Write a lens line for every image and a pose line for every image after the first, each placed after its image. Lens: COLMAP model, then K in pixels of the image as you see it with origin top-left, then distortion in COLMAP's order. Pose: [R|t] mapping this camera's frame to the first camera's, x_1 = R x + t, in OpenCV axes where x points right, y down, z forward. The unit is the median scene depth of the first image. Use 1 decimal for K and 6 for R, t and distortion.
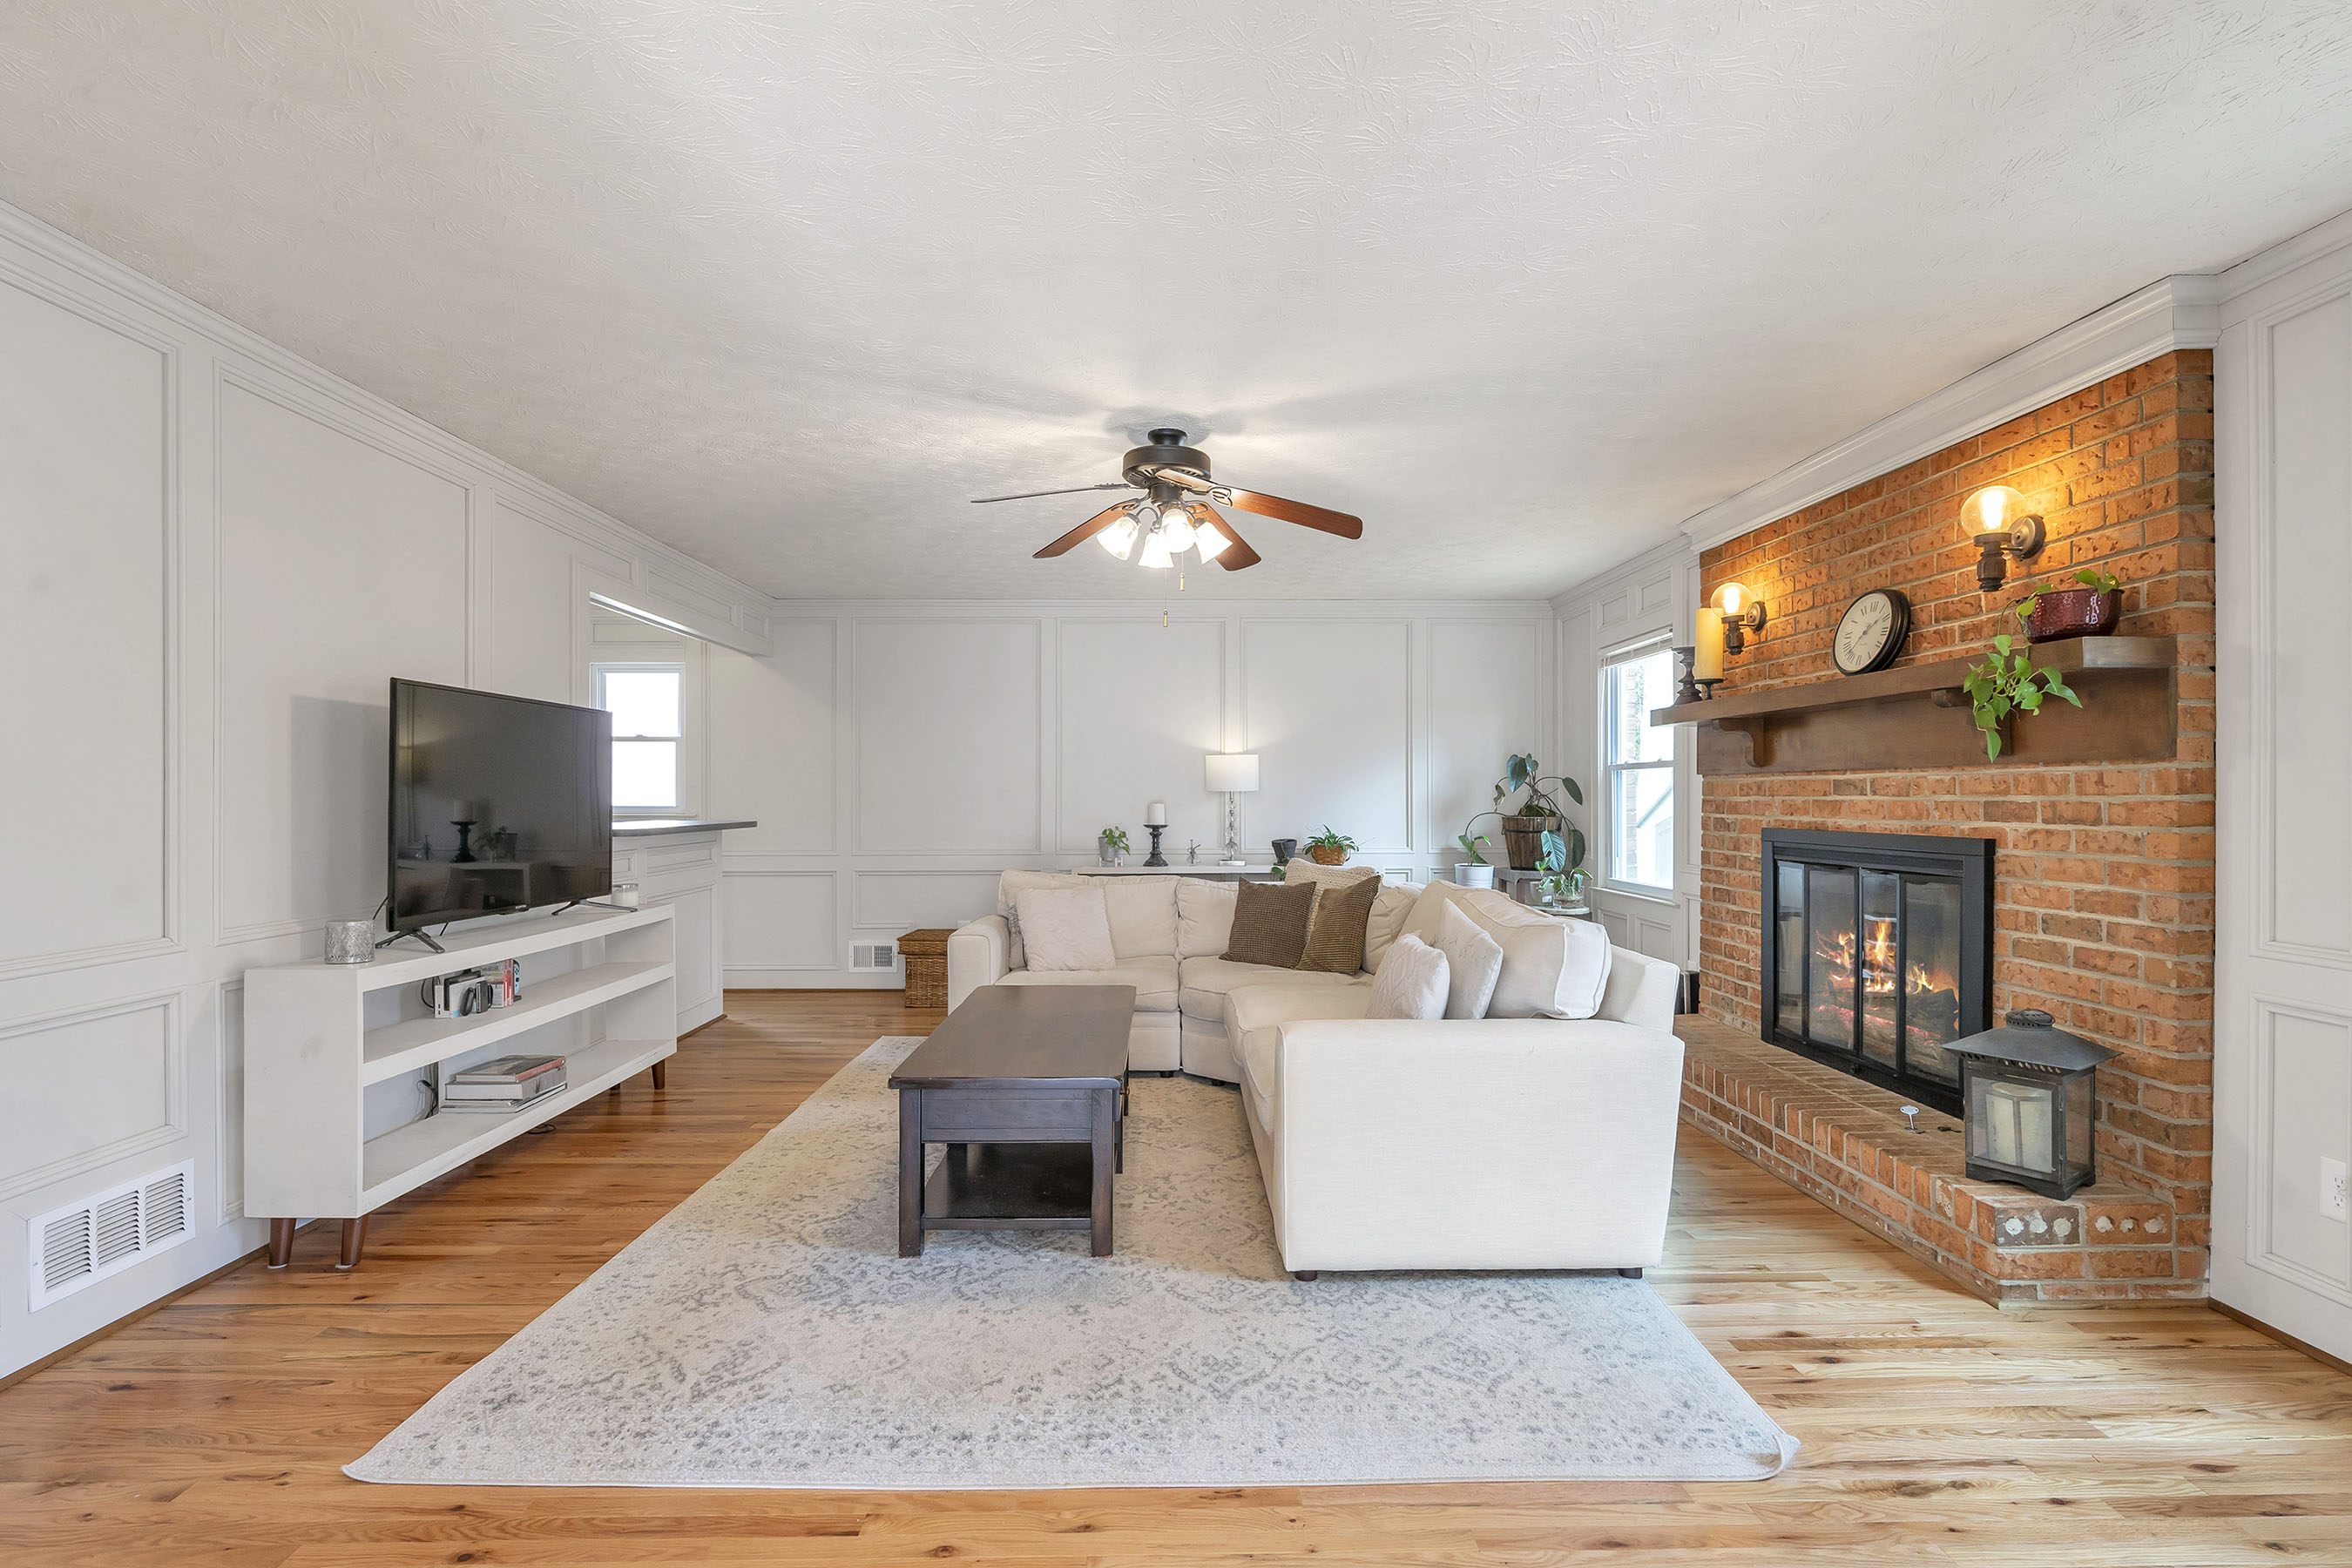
lens RADIAL K [[1123.7, 0, 1180.6], [0, 1123.7, 794.6], [0, 0, 1]] dist [-0.001659, 0.001653]
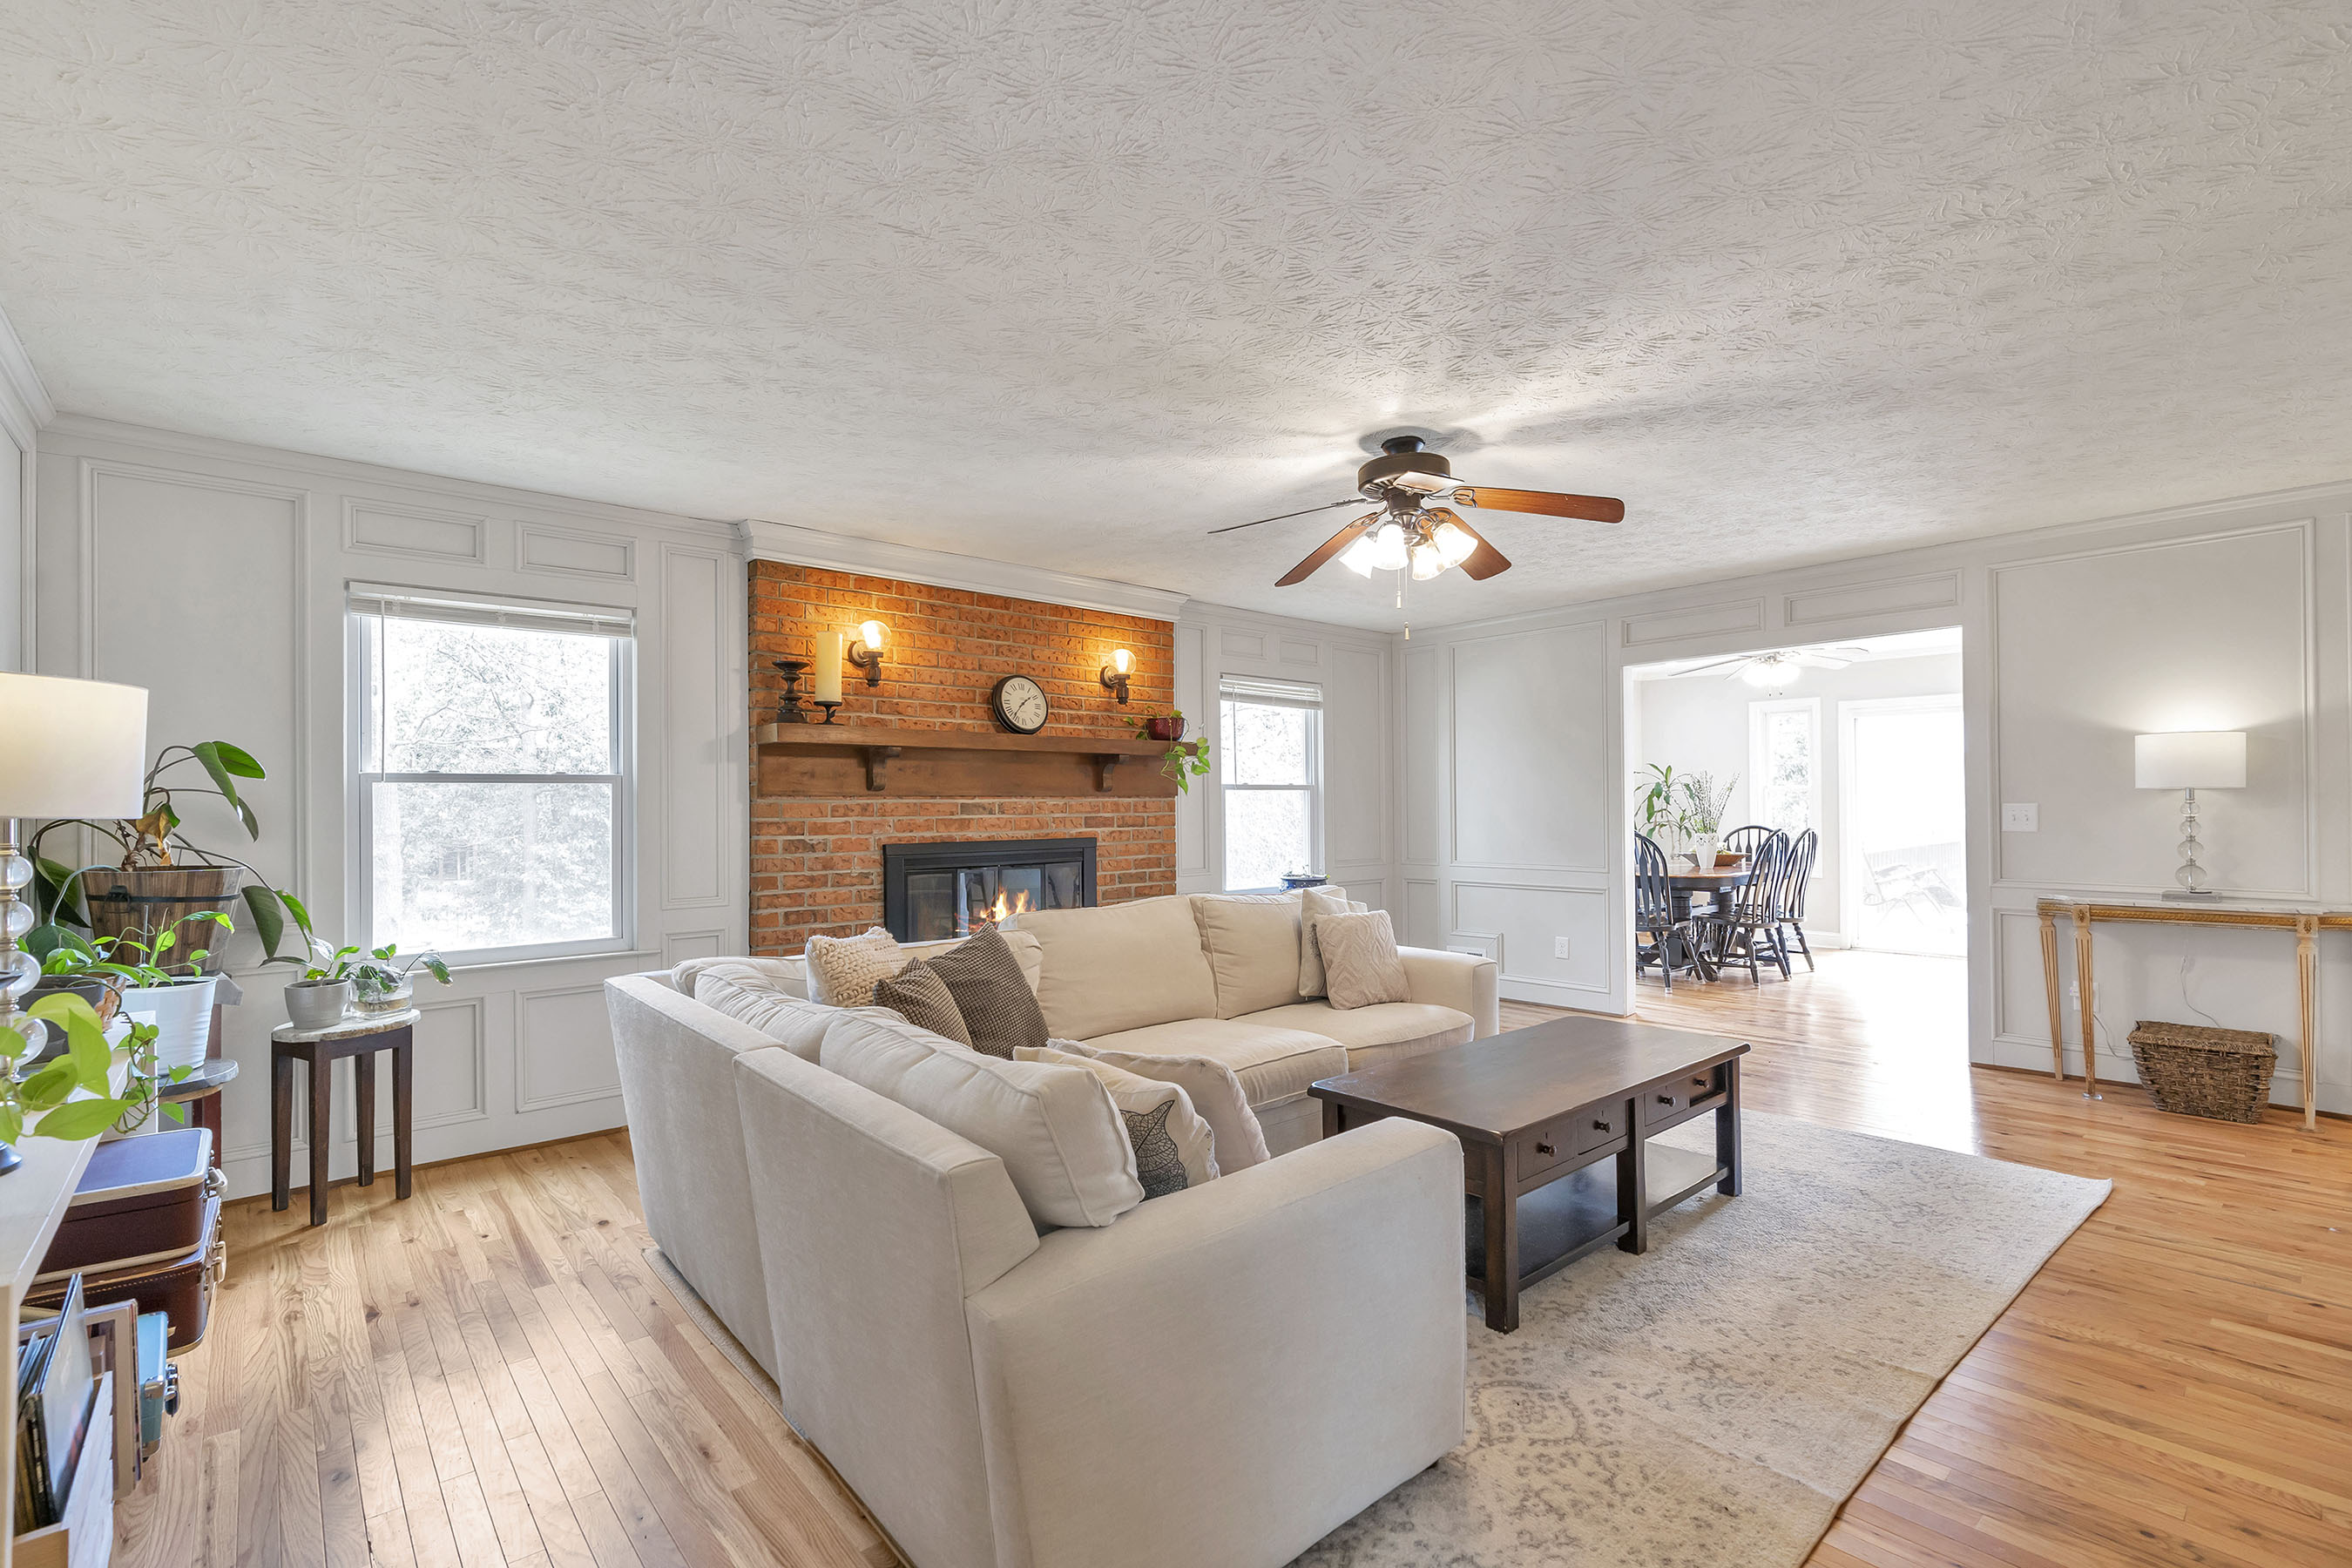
lens RADIAL K [[1065.4, 0, 1170.3], [0, 1065.4, 800.8], [0, 0, 1]] dist [-0.008144, 0.002773]
pose [[-0.637140, 0.012032, 0.770654, -0.599256], [0.007642, 0.999928, -0.009294, -0.002416], [-0.770710, -0.000032, -0.637186, 1.767937]]
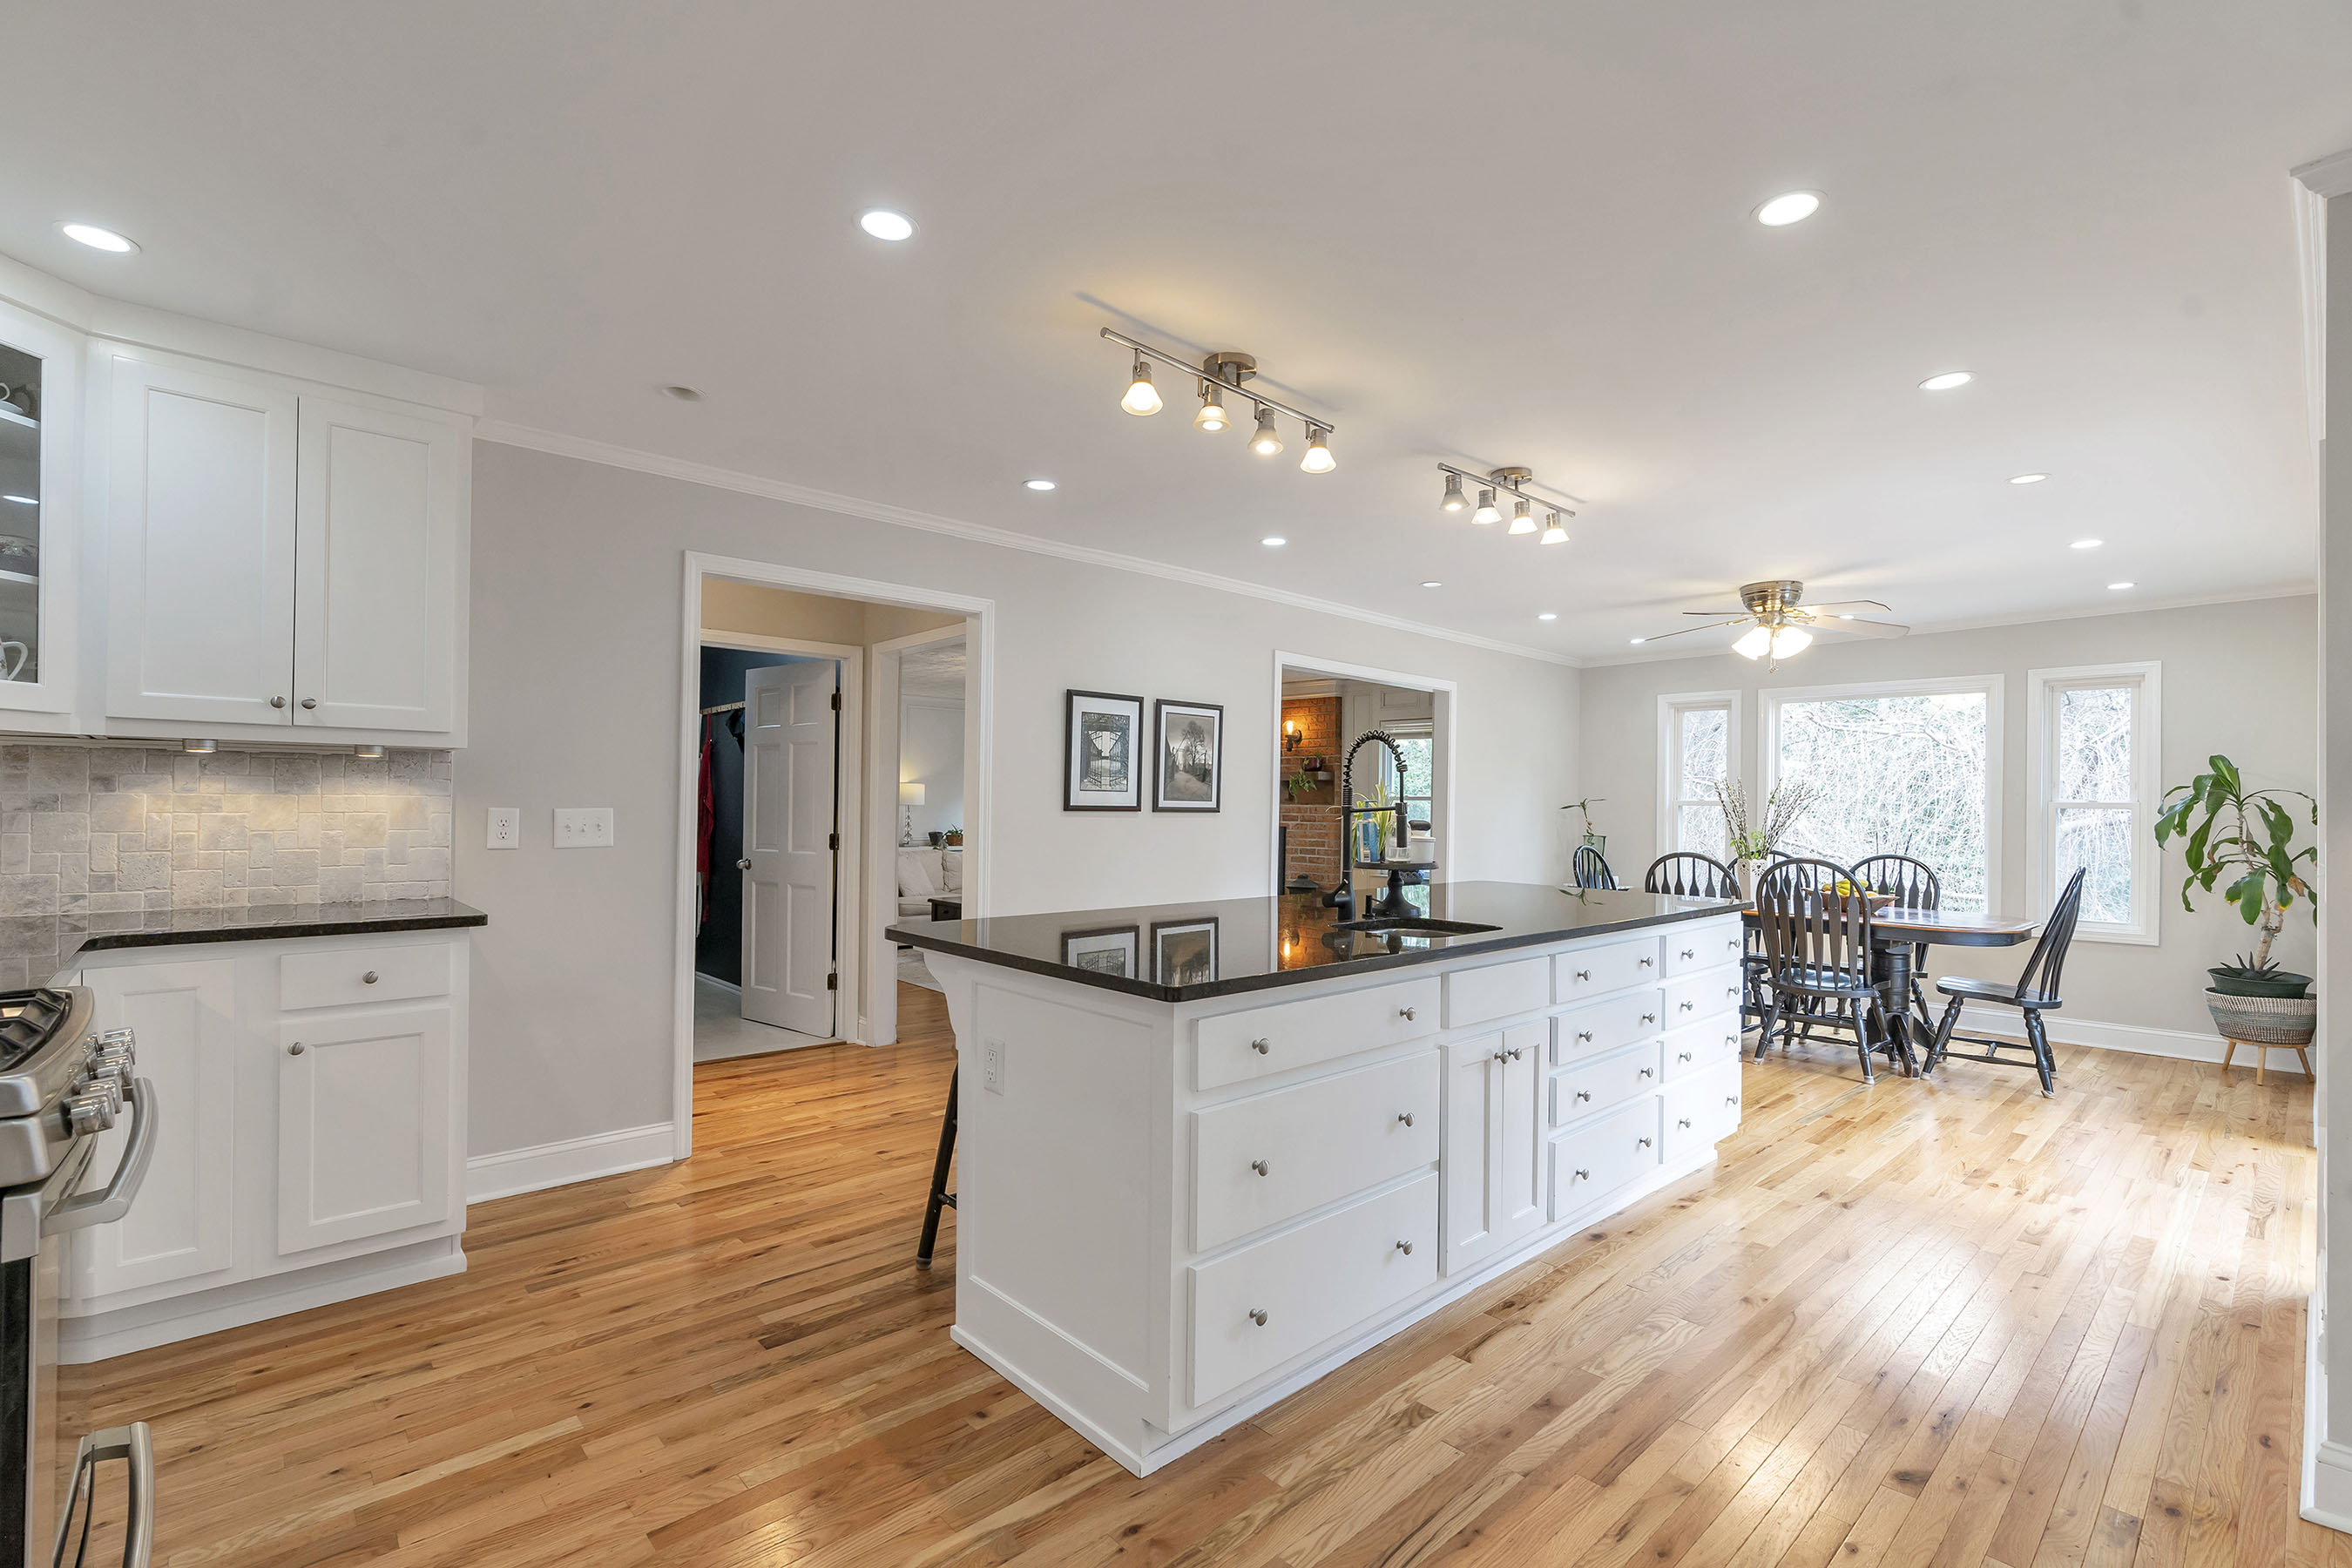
lens RADIAL K [[1065.4, 0, 1178.3], [0, 1065.4, 796.9], [0, 0, 1]] dist [-0.008144, 0.002773]
pose [[0.756544, 0.015084, 0.653768, -1.355184], [-0.014774, 0.999873, -0.005972, -0.020657], [-0.653775, -0.005141, 0.756671, -1.000613]]
